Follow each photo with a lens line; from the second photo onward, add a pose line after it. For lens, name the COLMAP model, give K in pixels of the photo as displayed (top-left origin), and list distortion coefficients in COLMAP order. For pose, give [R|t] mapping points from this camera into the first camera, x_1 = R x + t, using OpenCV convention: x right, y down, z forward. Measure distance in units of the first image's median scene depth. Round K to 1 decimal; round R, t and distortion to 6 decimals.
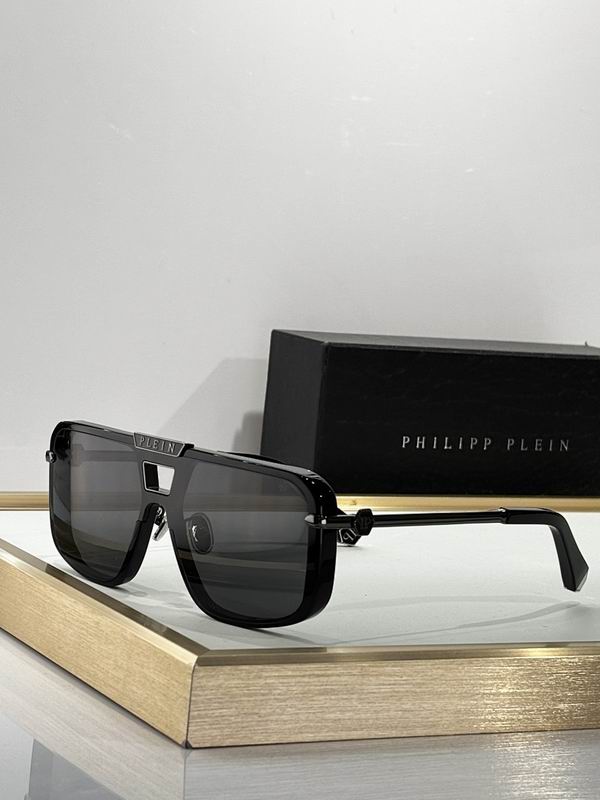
lens RADIAL K [[1971.0, 0, 284.5], [0, 1971.0, 405.3], [0, 0, 1]] dist [0.135427, 0.000000]
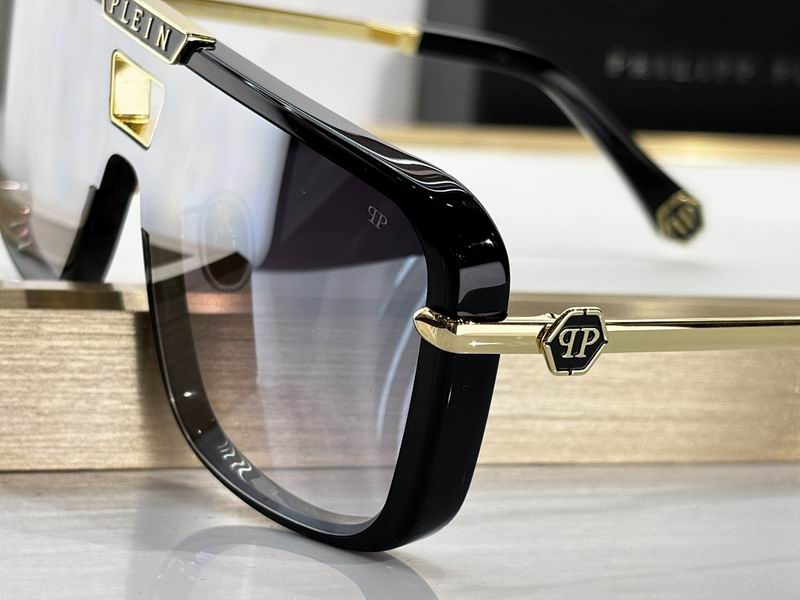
lens RADIAL K [[1971.0, 0, 397.2], [0, 1971.0, 300.1], [0, 0, 1]] dist [0.135427, 0.000000]
pose [[0.989726, 0.010367, -0.142598, 0.138574], [-0.001580, 0.998100, 0.061595, 0.094498], [0.142965, -0.060737, 0.987862, 0.506586]]
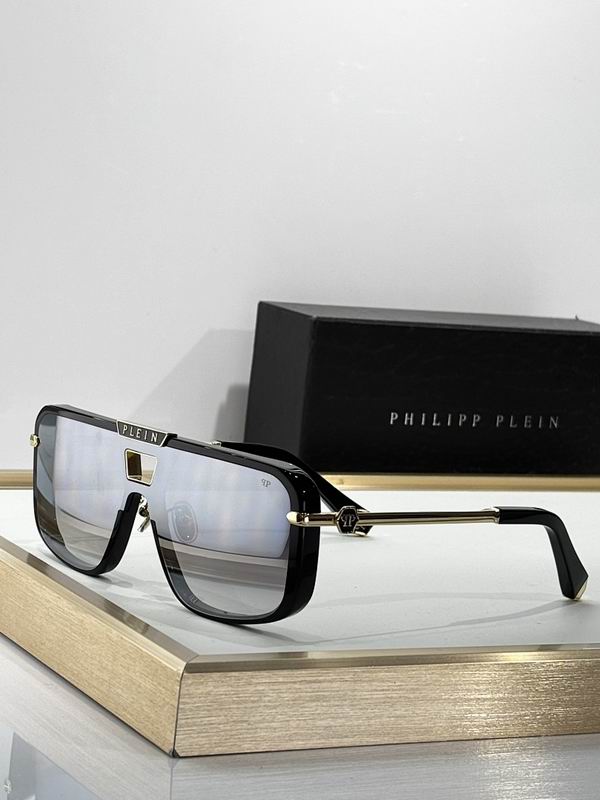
lens RADIAL K [[1971.0, 0, 295.3], [0, 1971.0, 391.5], [0, 0, 1]] dist [0.135427, 0.000000]
pose [[0.999758, 0.012356, 0.018209, -0.009133], [-0.012770, 0.999658, 0.022800, -0.027054], [-0.017921, -0.023027, 0.999574, 0.031137]]
